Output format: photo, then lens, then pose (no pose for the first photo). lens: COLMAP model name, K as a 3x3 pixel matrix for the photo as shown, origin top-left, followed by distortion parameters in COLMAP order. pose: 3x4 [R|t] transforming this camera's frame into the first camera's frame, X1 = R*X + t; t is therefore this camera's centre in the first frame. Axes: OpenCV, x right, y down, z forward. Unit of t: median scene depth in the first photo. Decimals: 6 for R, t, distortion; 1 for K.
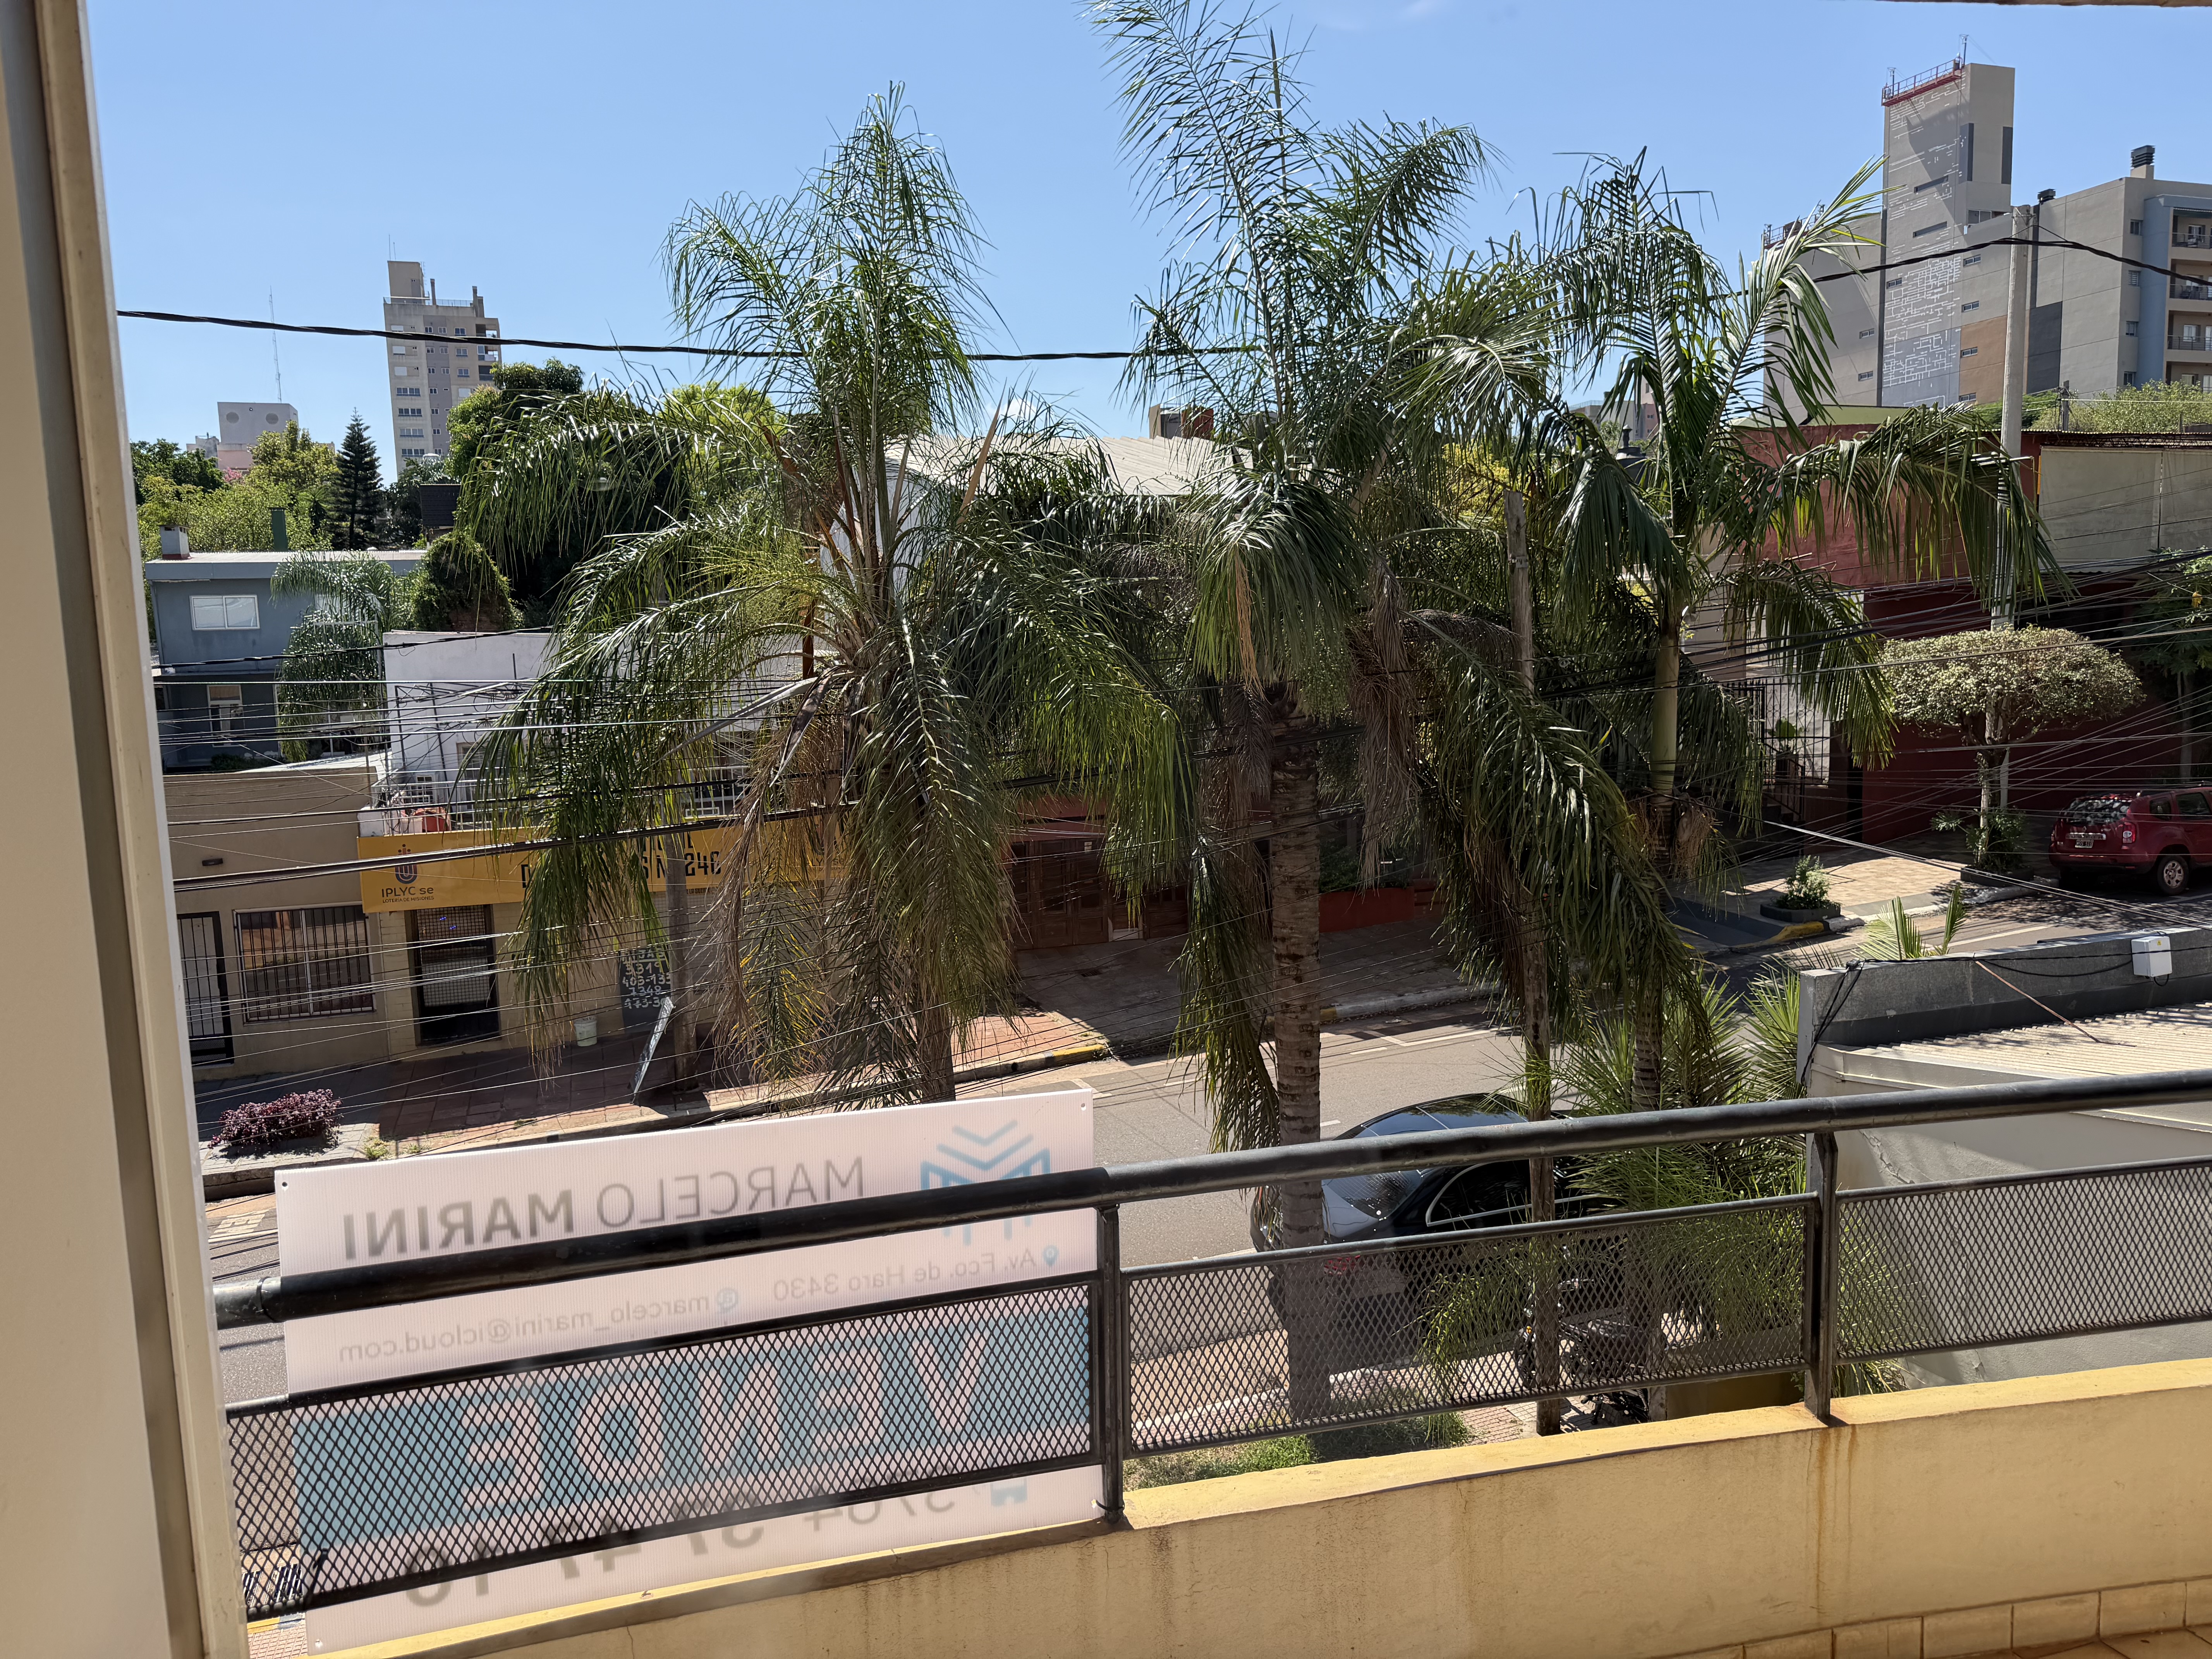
lens RADIAL K [[1537.1, 0, 1106.0], [0, 1537.1, 829.5], [0, 0, 1]] dist [0.023754, -0.020272]
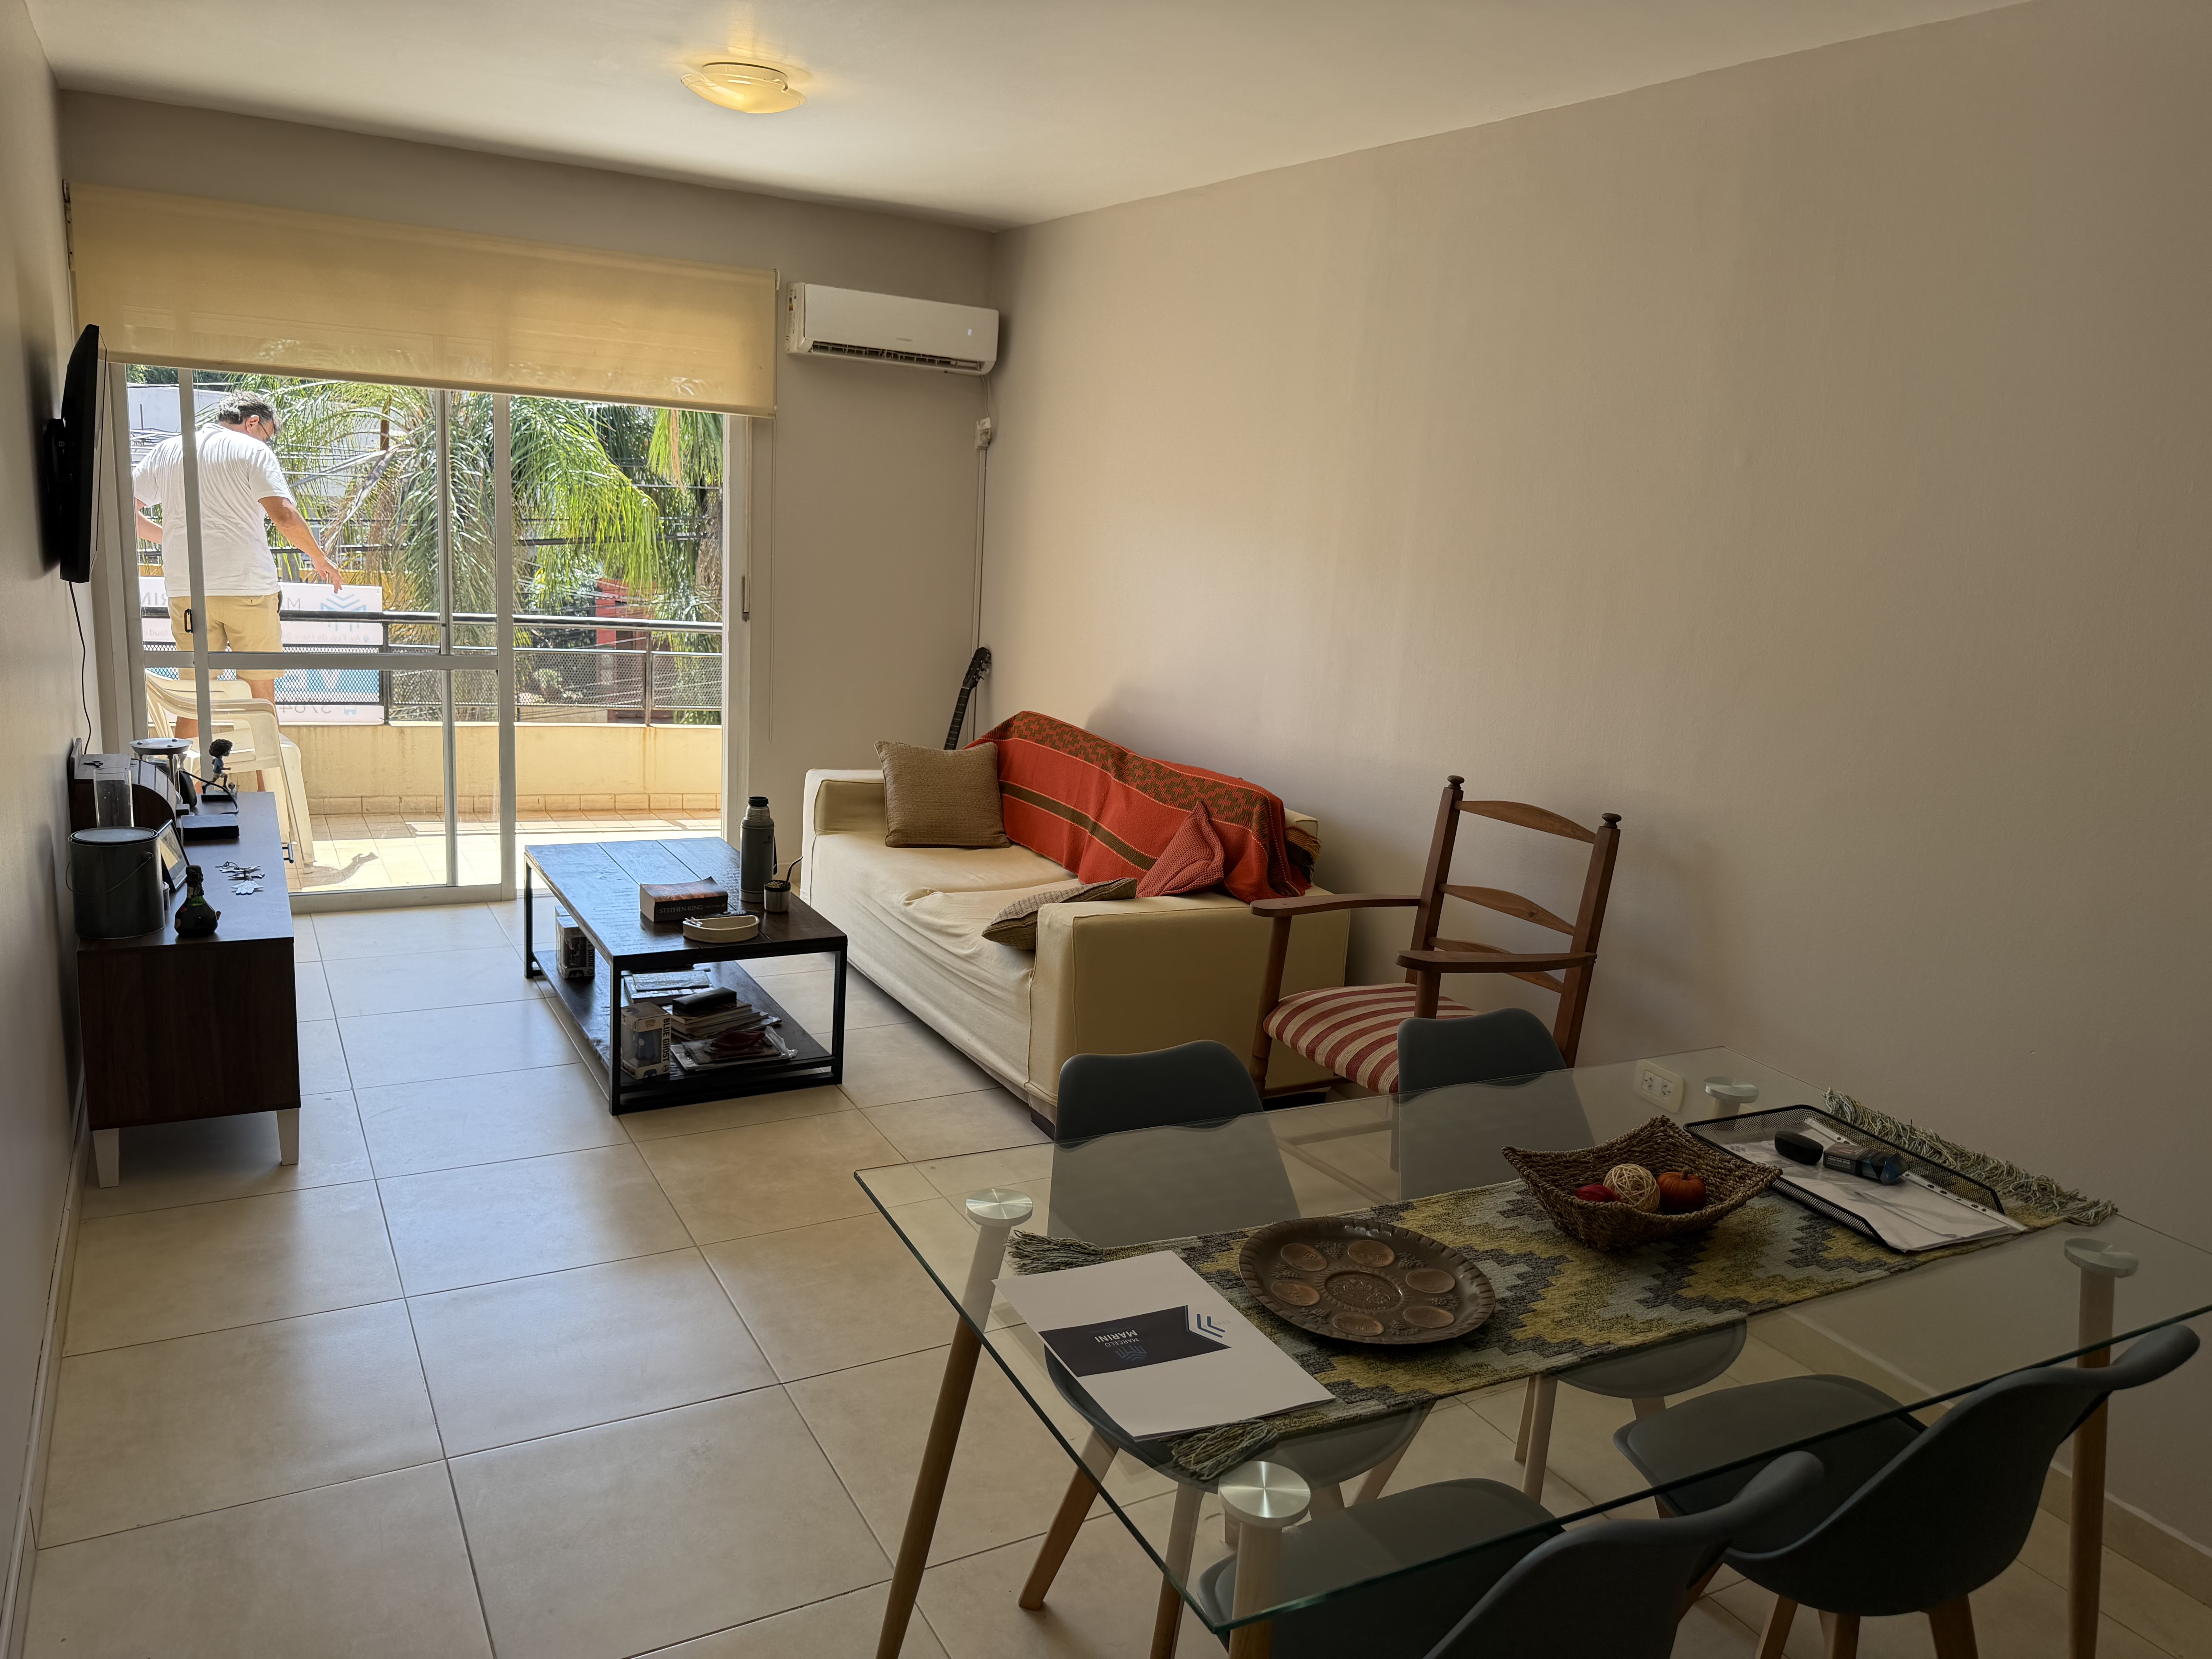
lens RADIAL K [[1537.1, 0, 1106.0], [0, 1537.1, 829.5], [0, 0, 1]] dist [0.023754, -0.020272]
pose [[0.977216, 0.056190, 0.204676, 0.823072], [-0.078332, 0.991723, 0.101733, 0.221576], [-0.197265, -0.115448, 0.973529, -2.450350]]
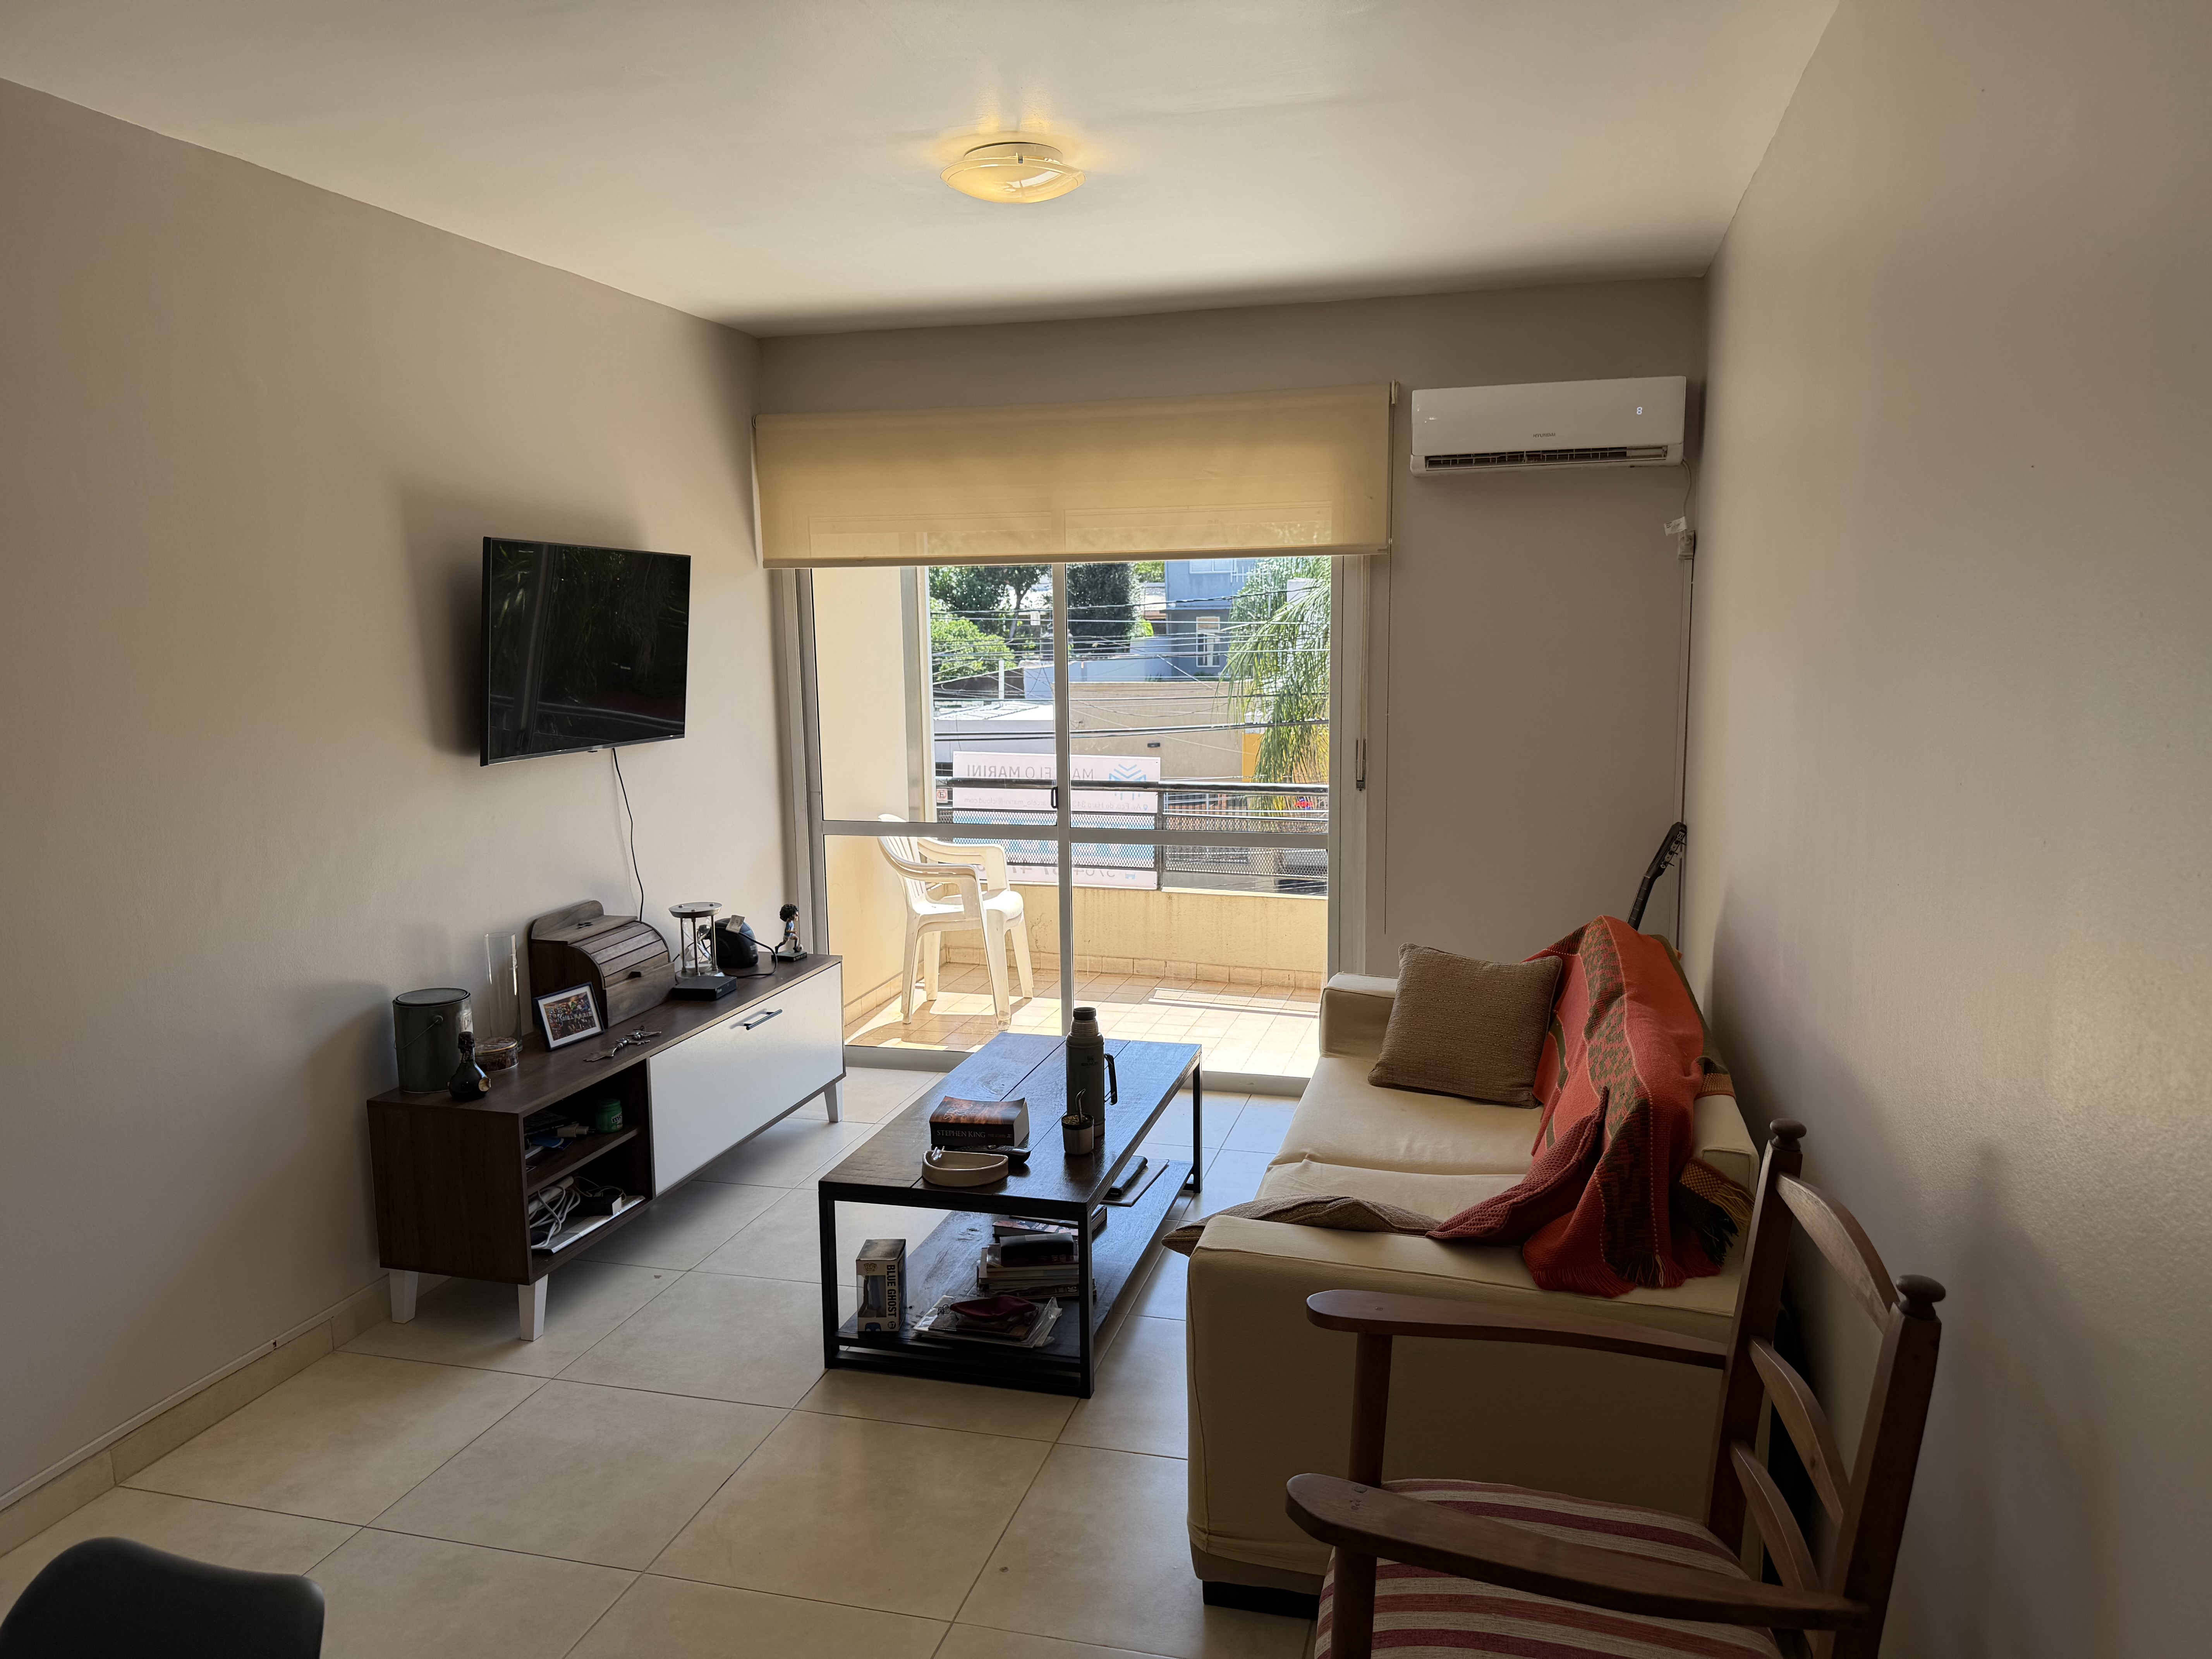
lens RADIAL K [[1527.5, 0, 1102.7], [0, 1527.5, 809.5], [0, 0, 1]] dist [0.066447, -0.003527]
pose [[0.833271, 0.085605, -0.546196, 1.666322], [-0.069994, 0.996325, 0.049371, 0.126163], [0.548416, -0.002909, 0.836201, -1.777458]]
